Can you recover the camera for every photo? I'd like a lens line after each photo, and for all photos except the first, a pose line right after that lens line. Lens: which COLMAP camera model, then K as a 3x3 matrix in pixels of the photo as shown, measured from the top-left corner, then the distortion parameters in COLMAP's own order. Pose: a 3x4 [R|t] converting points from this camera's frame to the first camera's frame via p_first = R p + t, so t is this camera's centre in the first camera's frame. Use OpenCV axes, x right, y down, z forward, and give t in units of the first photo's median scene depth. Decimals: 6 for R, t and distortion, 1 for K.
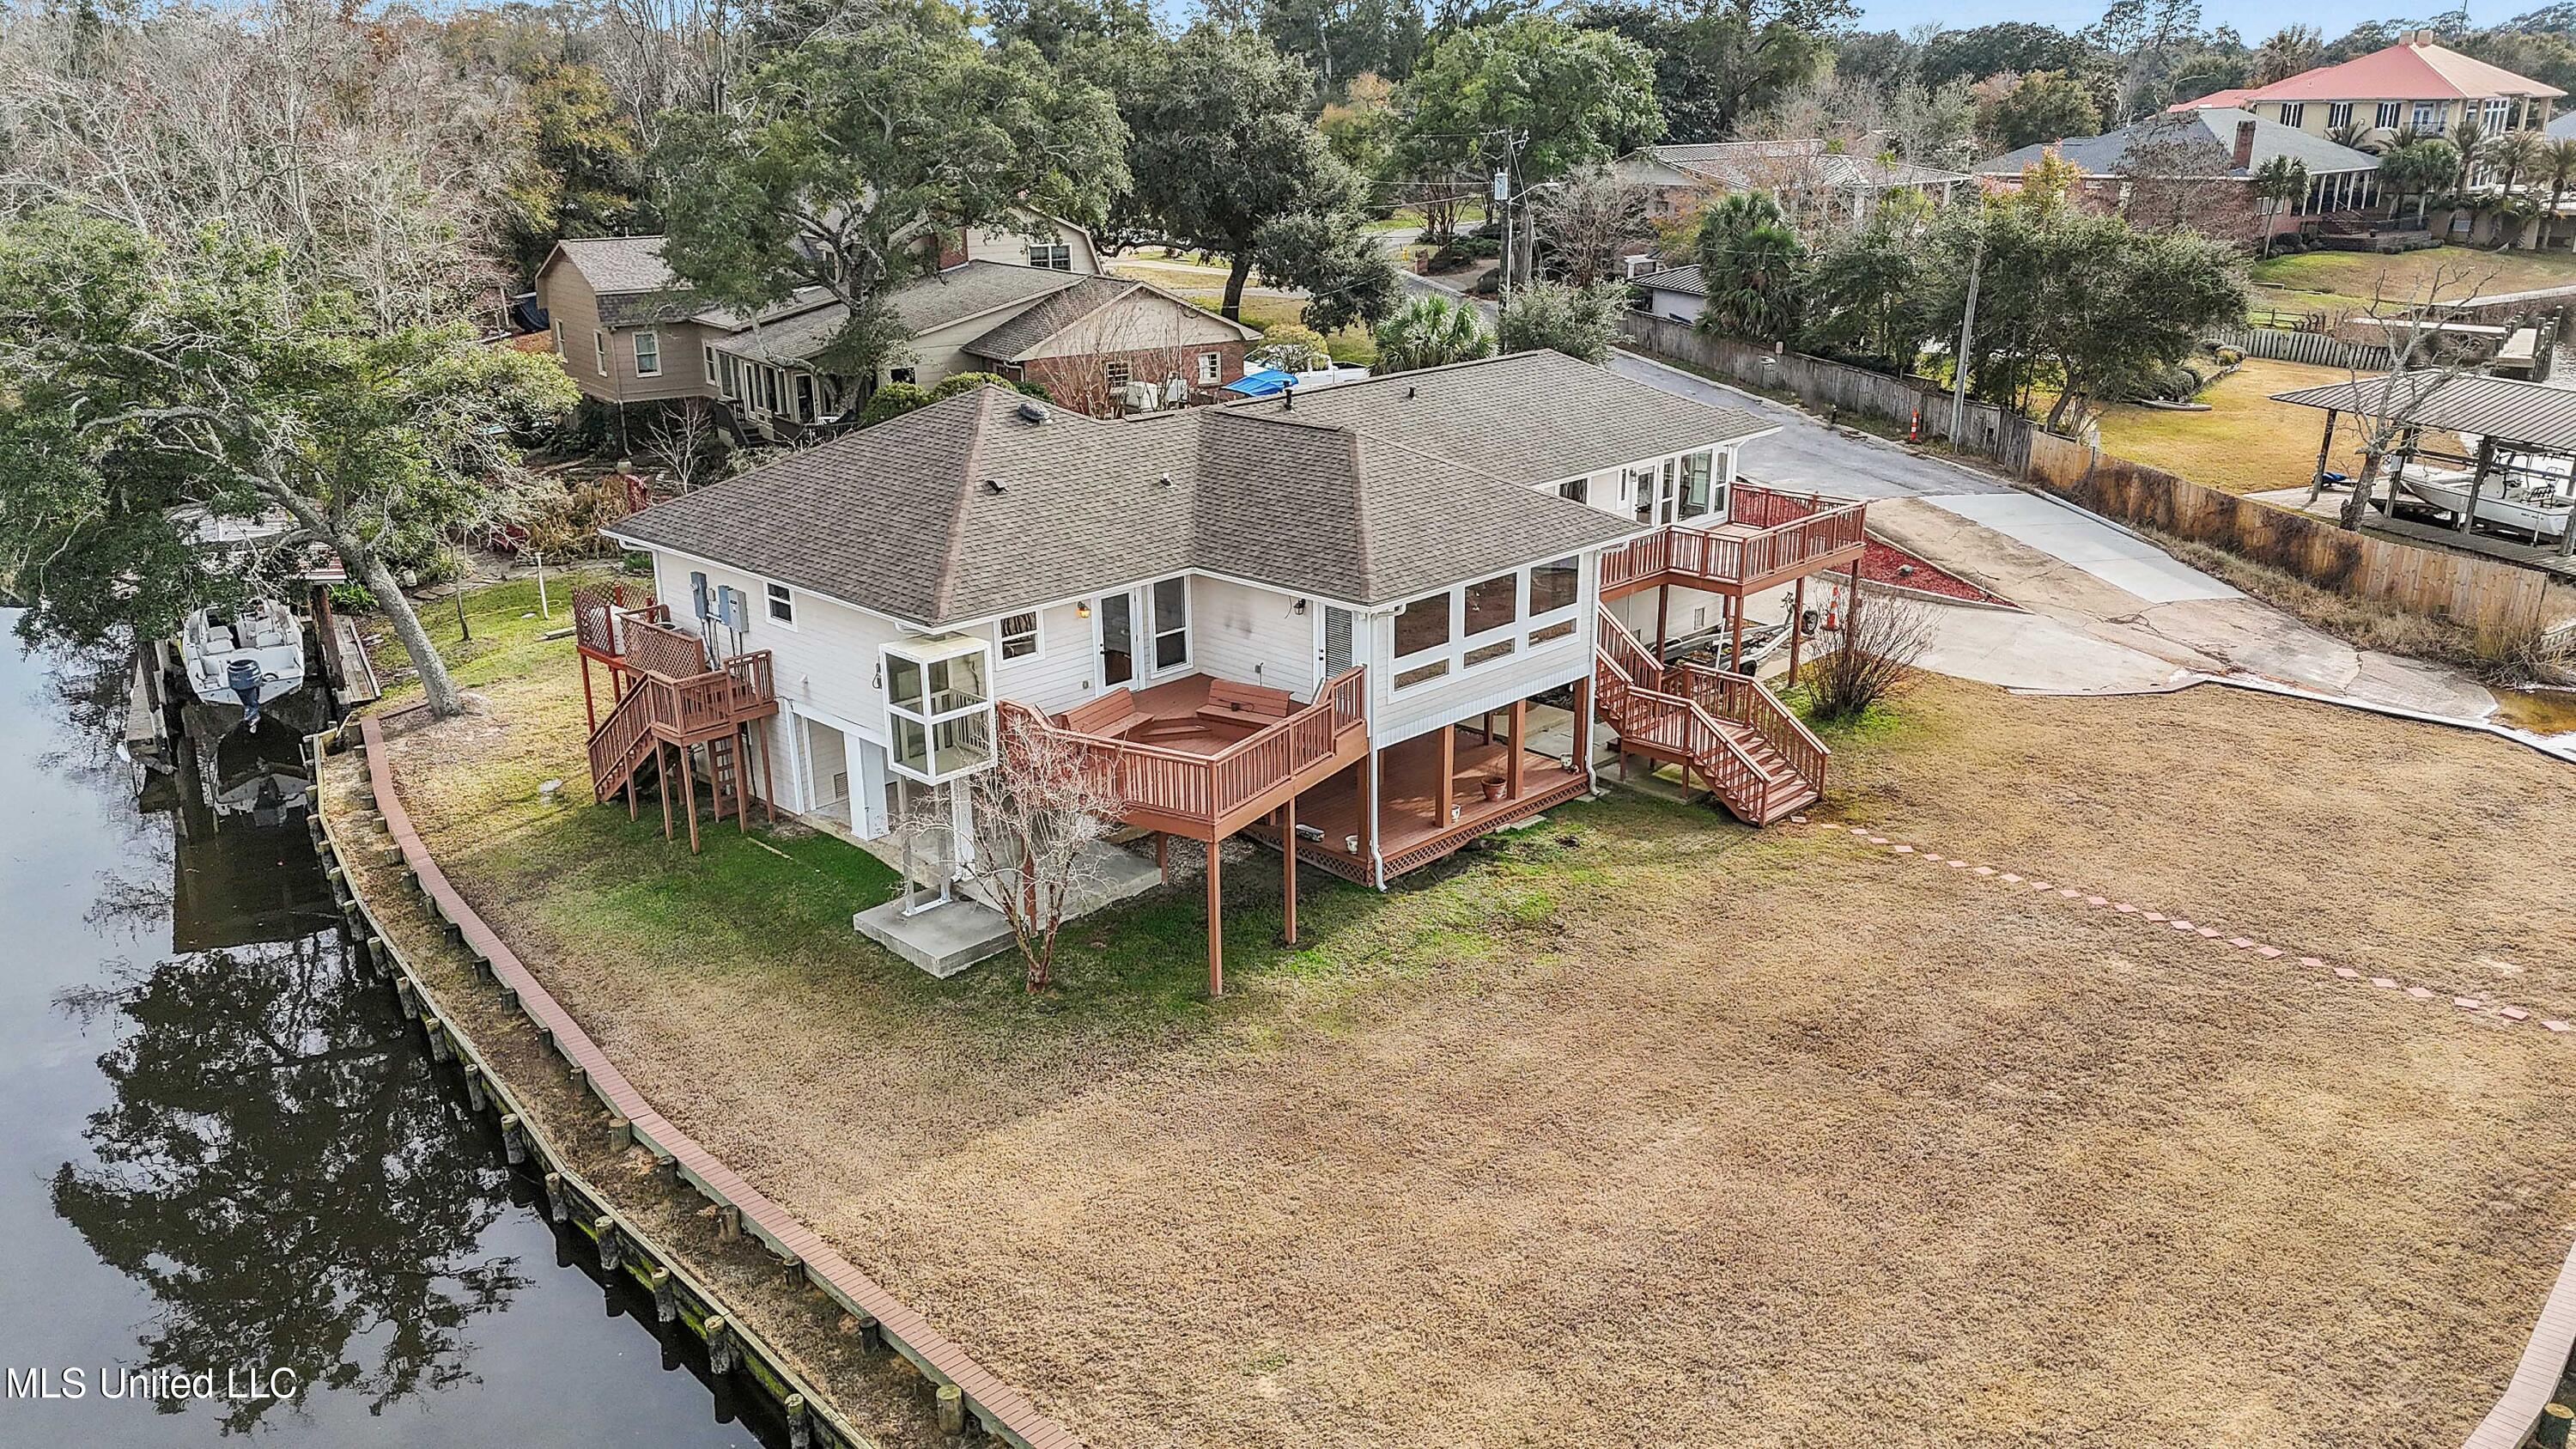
lens RADIAL K [[1900.4, 0, 1288.0], [0, 1900.4, 724.5], [0, 0, 1]] dist [0.073930, -0.069132]
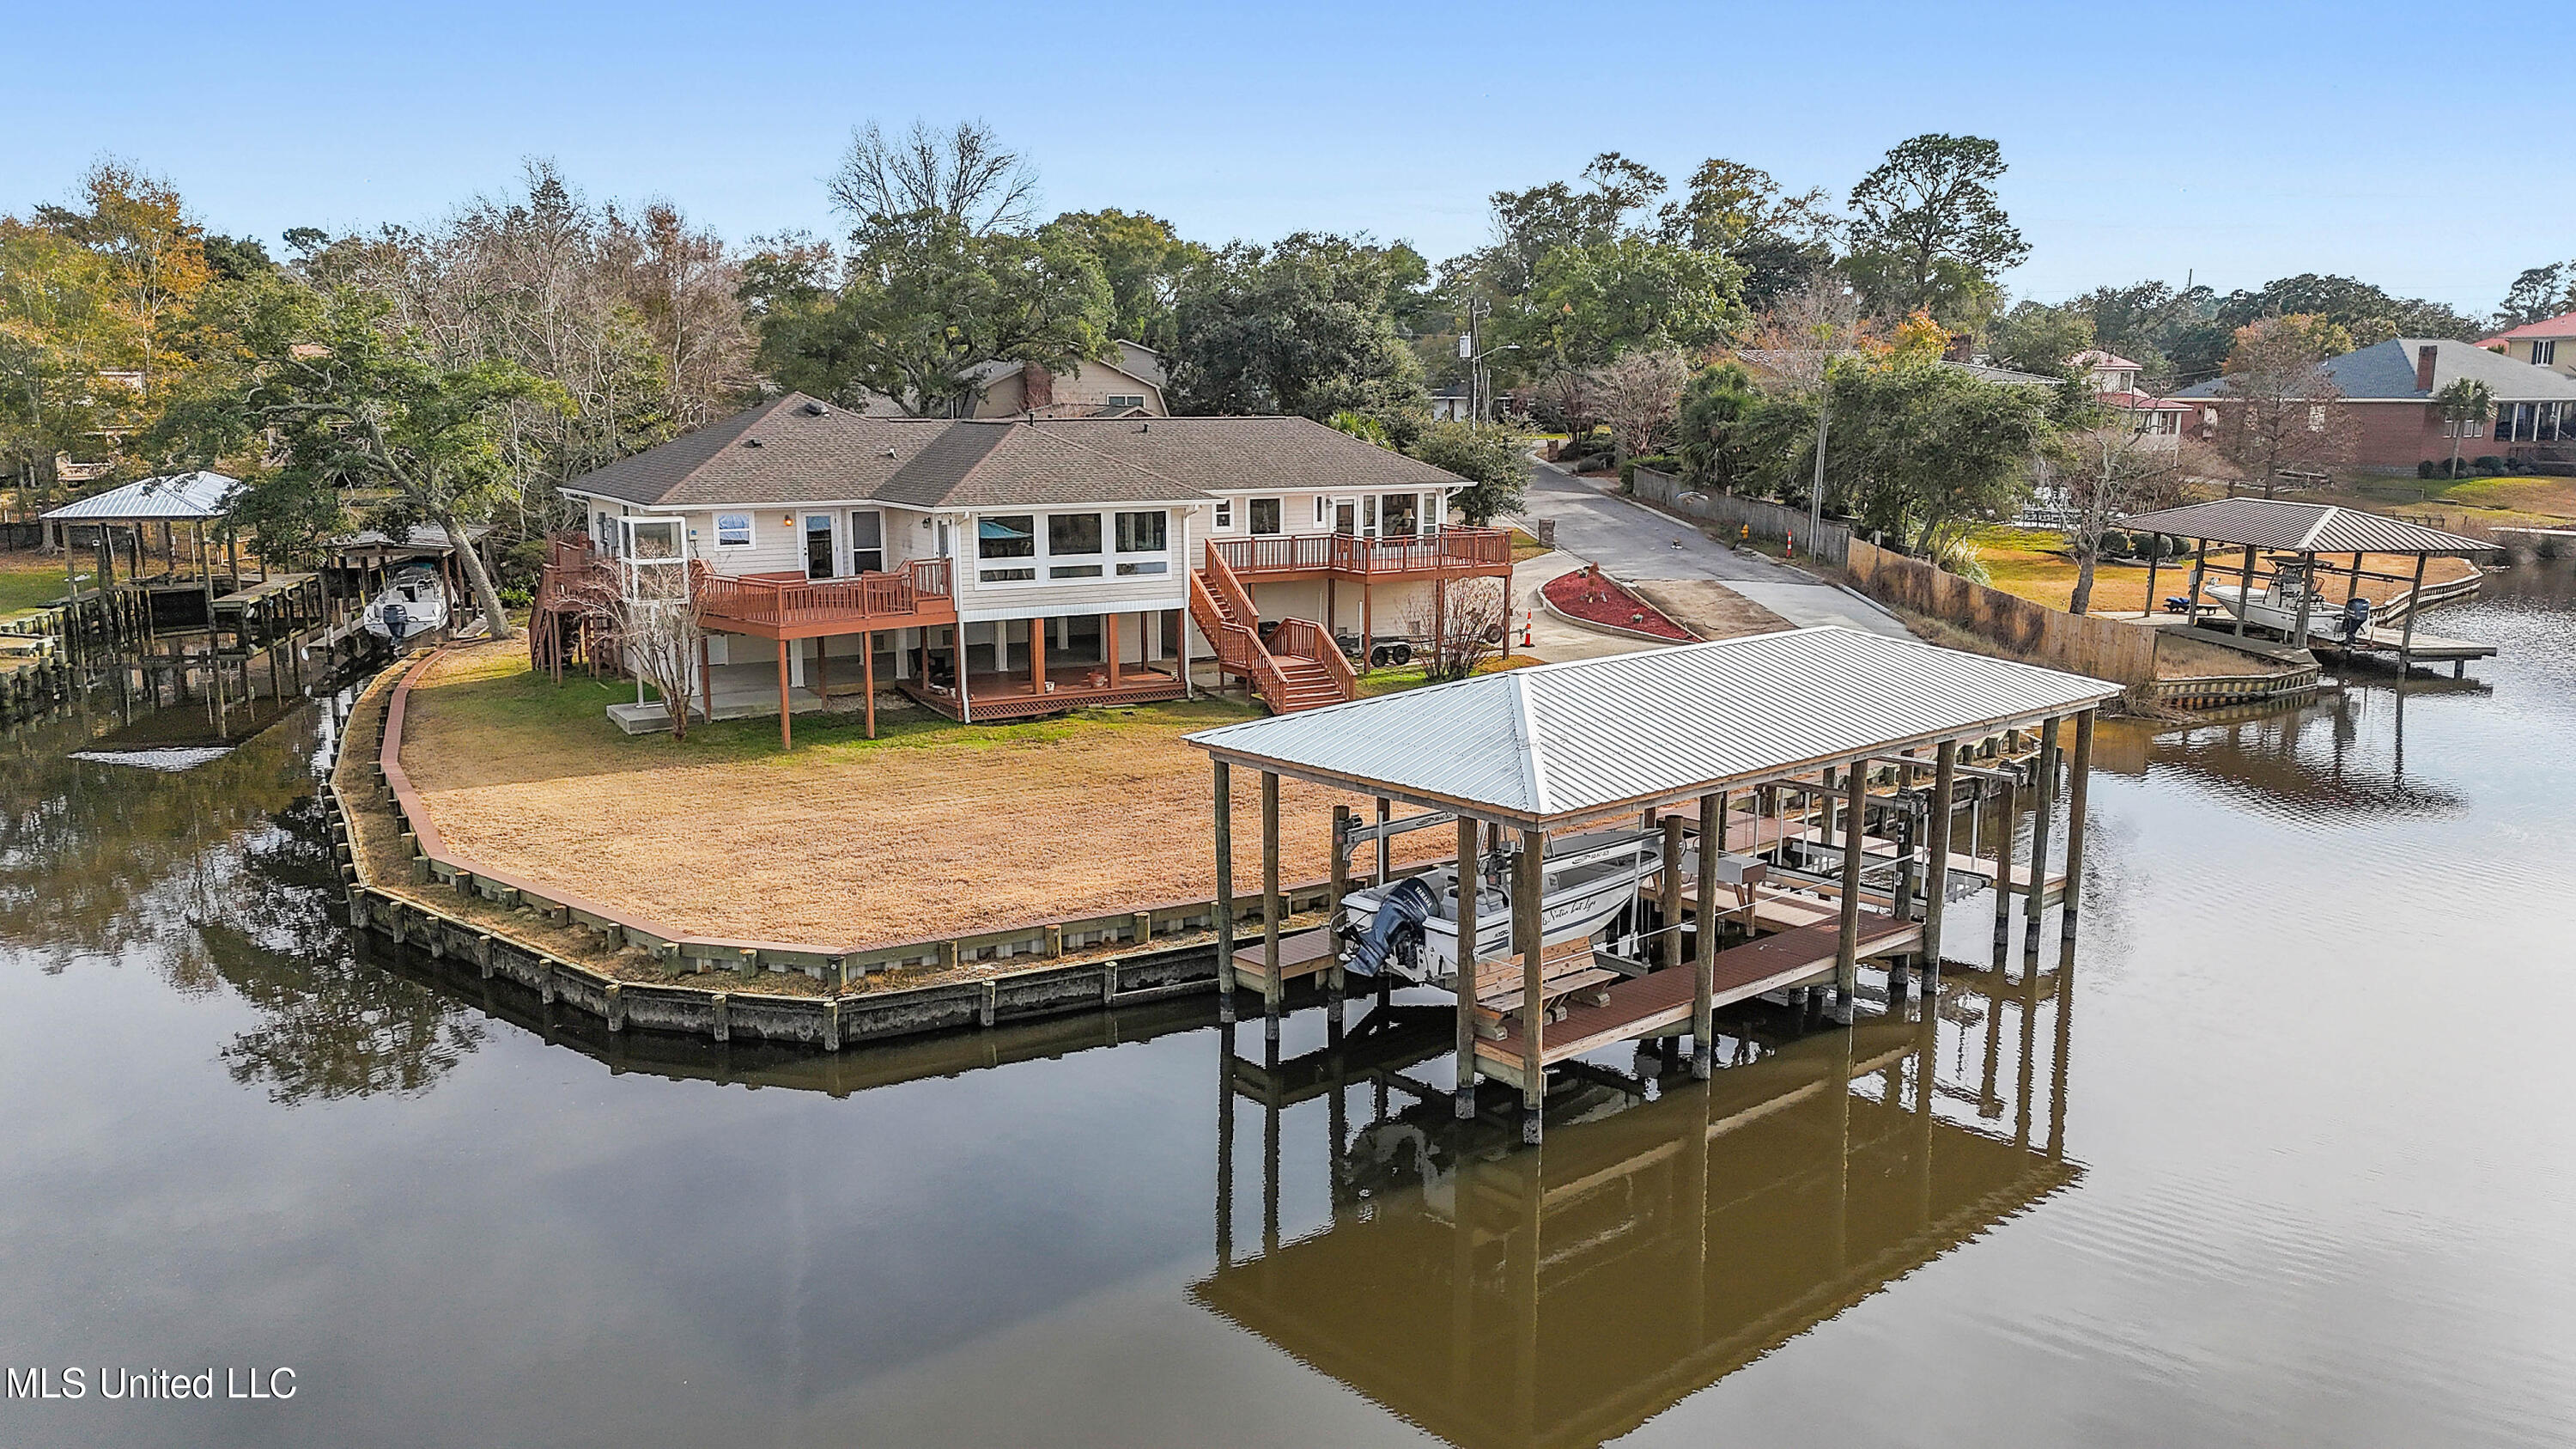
lens RADIAL K [[1900.4, 0, 1288.0], [0, 1900.4, 724.5], [0, 0, 1]] dist [0.073930, -0.069132]
pose [[0.971014, 0.052511, -0.233183, 0.570061], [-0.084754, 0.987822, -0.130478, 0.234994], [0.223492, 0.146459, 0.963639, -0.291015]]
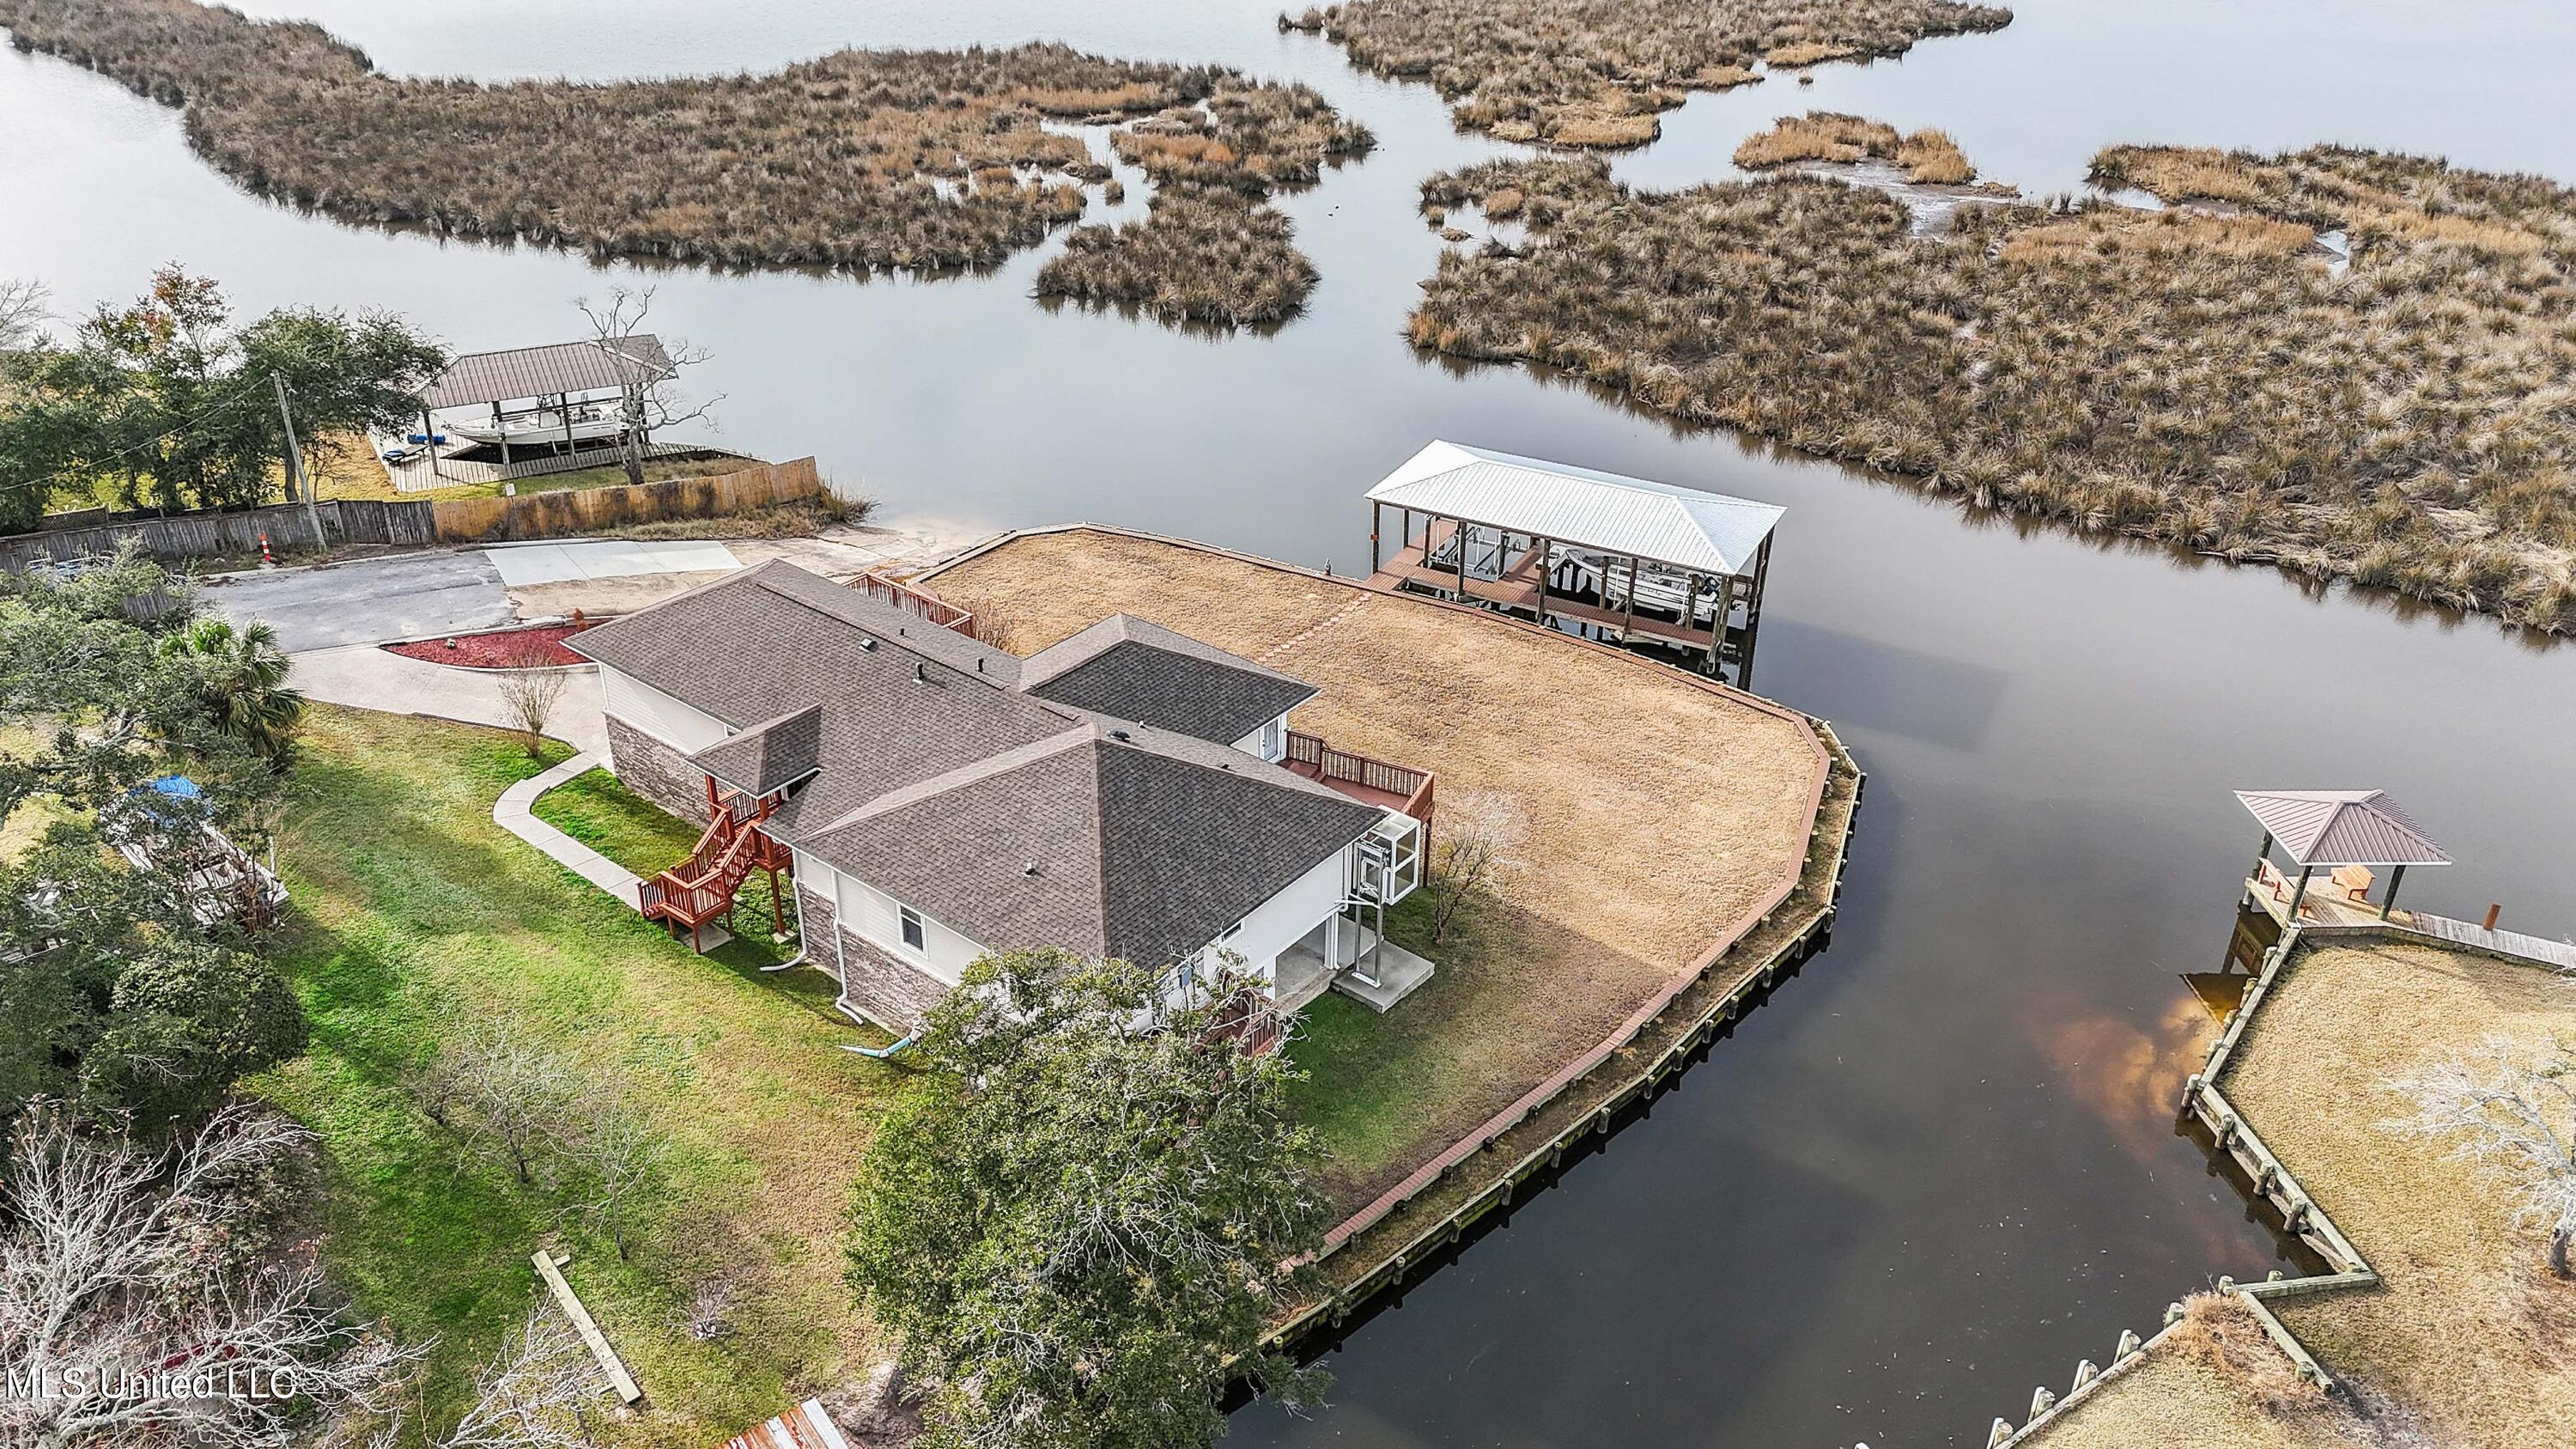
lens RADIAL K [[1900.4, 0, 1288.0], [0, 1900.4, 724.5], [0, 0, 1]] dist [0.073930, -0.069132]
pose [[-0.115743, -0.478008, 0.870696, -1.327808], [0.294684, 0.820596, 0.489676, -0.797935], [-0.948559, 0.313257, 0.045883, 0.823626]]
